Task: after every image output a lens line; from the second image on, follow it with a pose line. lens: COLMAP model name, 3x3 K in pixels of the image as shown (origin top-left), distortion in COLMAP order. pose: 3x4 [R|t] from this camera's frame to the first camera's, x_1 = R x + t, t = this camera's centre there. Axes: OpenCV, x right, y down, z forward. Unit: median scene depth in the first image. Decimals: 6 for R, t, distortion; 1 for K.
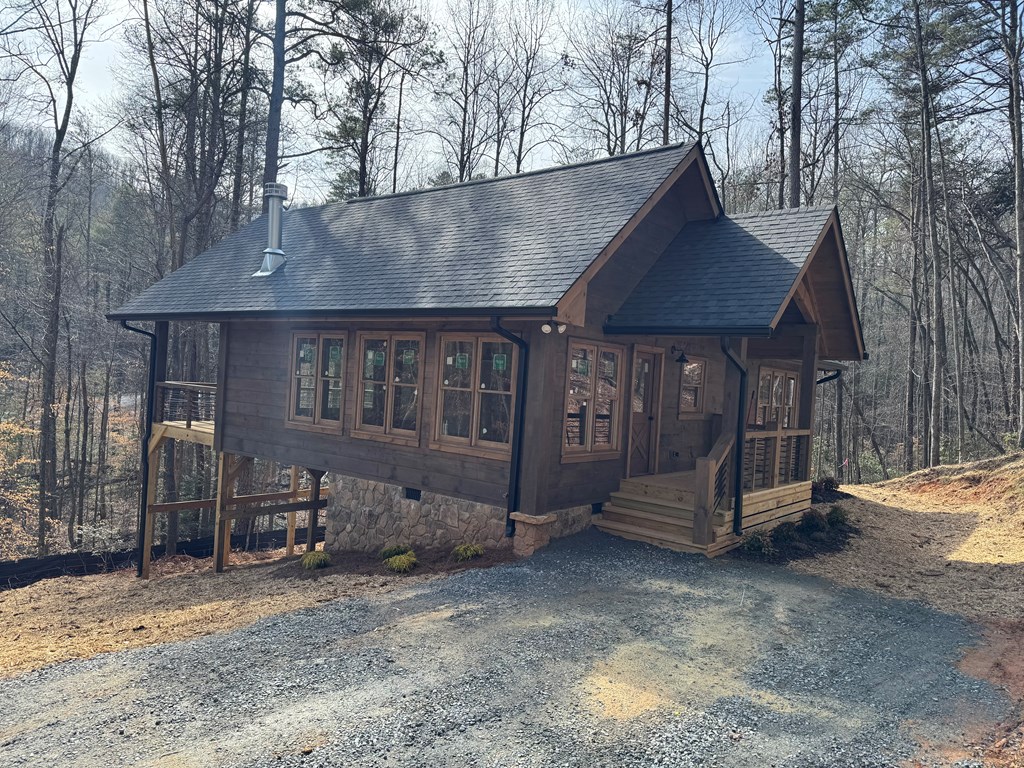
lens RADIAL K [[713.7, 0, 515.7], [0, 713.7, 381.4], [0, 0, 1]] dist [0.064618, -0.081026]
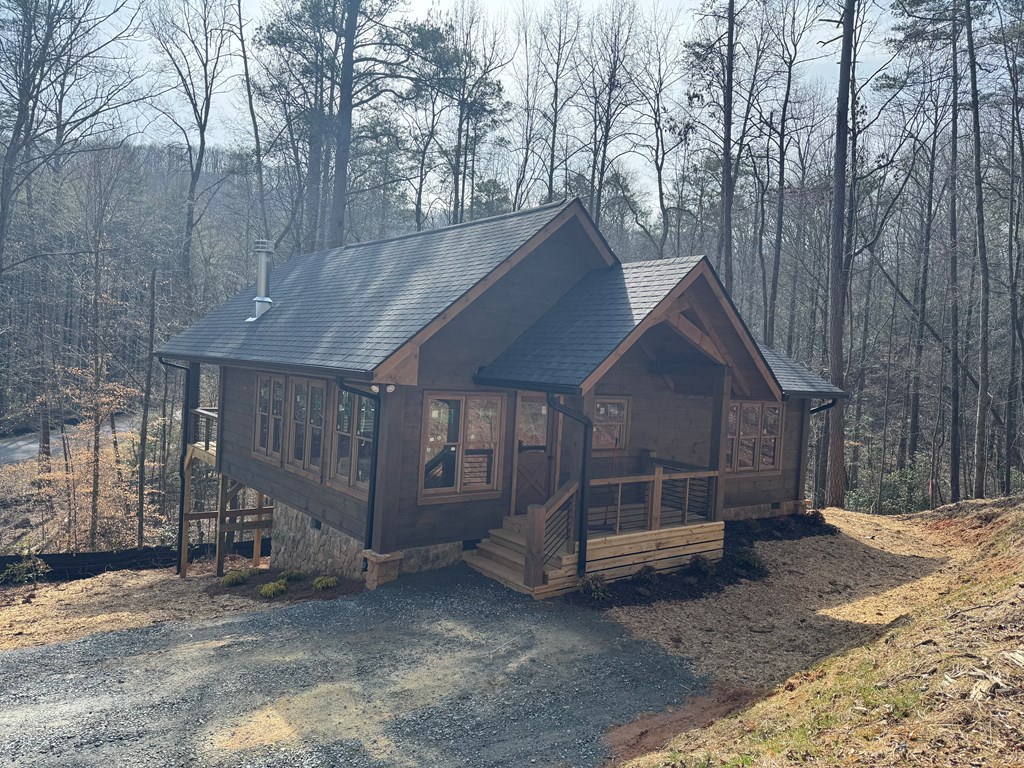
lens RADIAL K [[713.7, 0, 527.1], [0, 713.7, 379.8], [0, 0, 1]] dist [0.064618, -0.081026]
pose [[0.977377, 0.000102, -0.211504, 0.442262], [0.001122, 0.999983, 0.005670, -0.081590], [0.211501, -0.005779, 0.977361, -0.043281]]
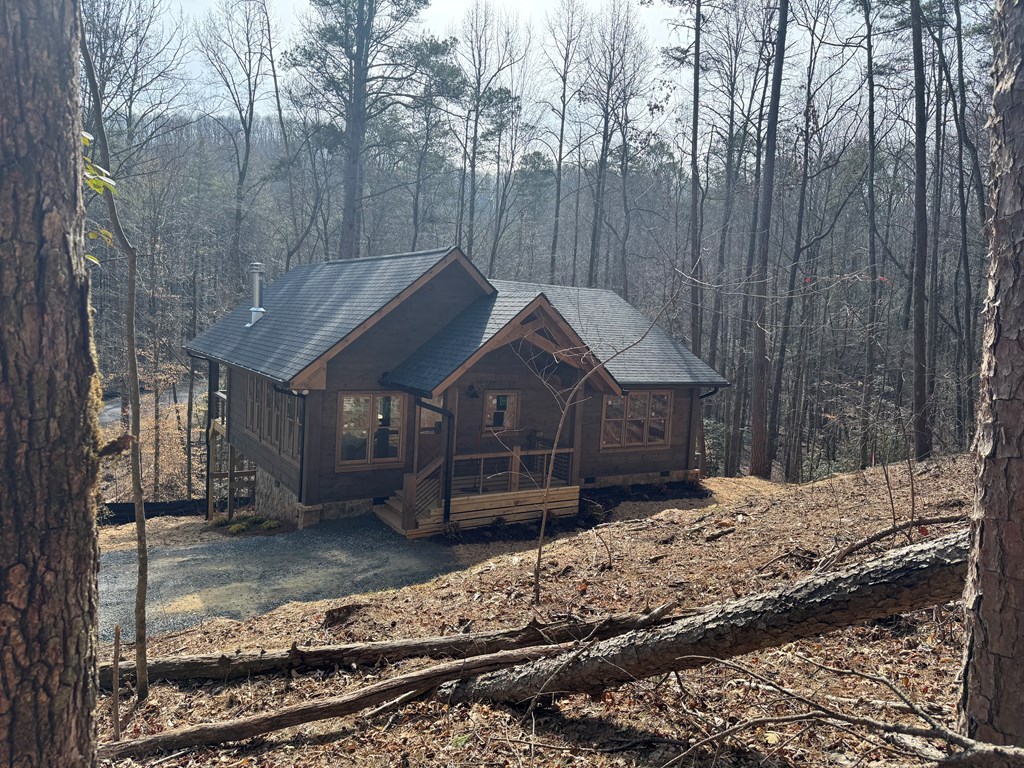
lens RADIAL K [[713.7, 0, 529.9], [0, 713.7, 372.6], [0, 0, 1]] dist [0.064618, -0.081026]
pose [[0.953102, 0.011168, -0.302445, 0.896566], [0.004082, 0.998754, 0.049746, -0.170240], [0.302623, -0.048647, 0.951868, -0.334601]]
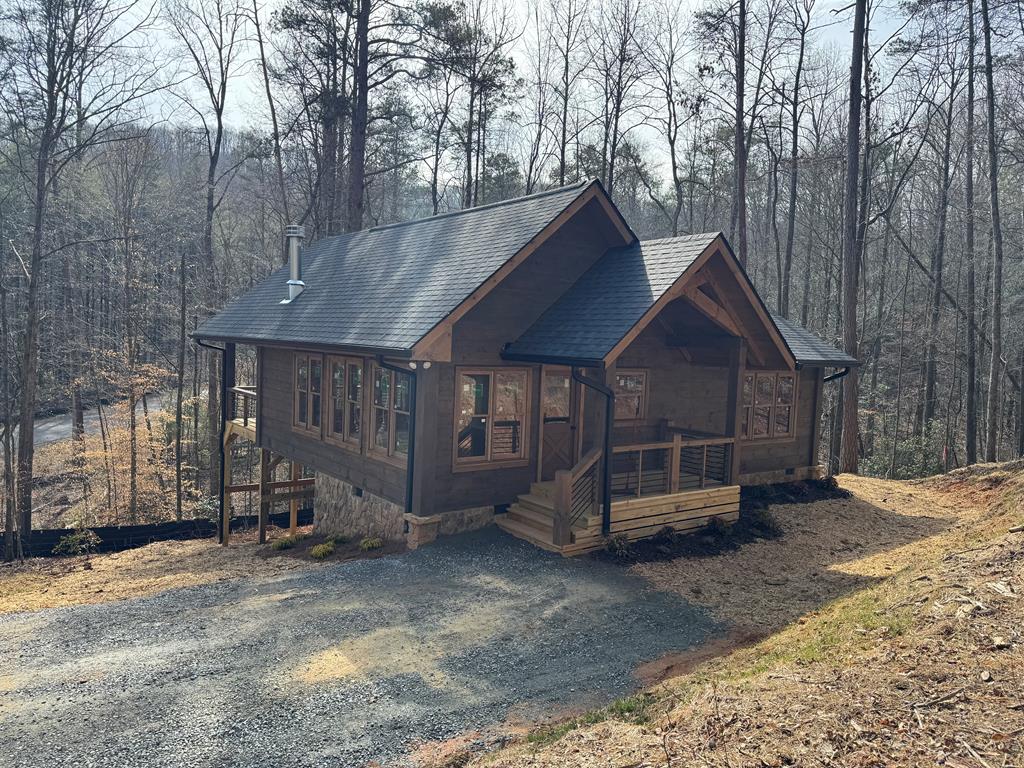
lens RADIAL K [[713.7, 0, 518.8], [0, 713.7, 379.9], [0, 0, 1]] dist [0.064618, -0.081026]
pose [[0.970946, -0.008850, -0.239135, 0.436291], [0.019141, 0.998986, 0.040745, -0.082232], [0.238532, -0.044138, 0.970131, -0.116983]]
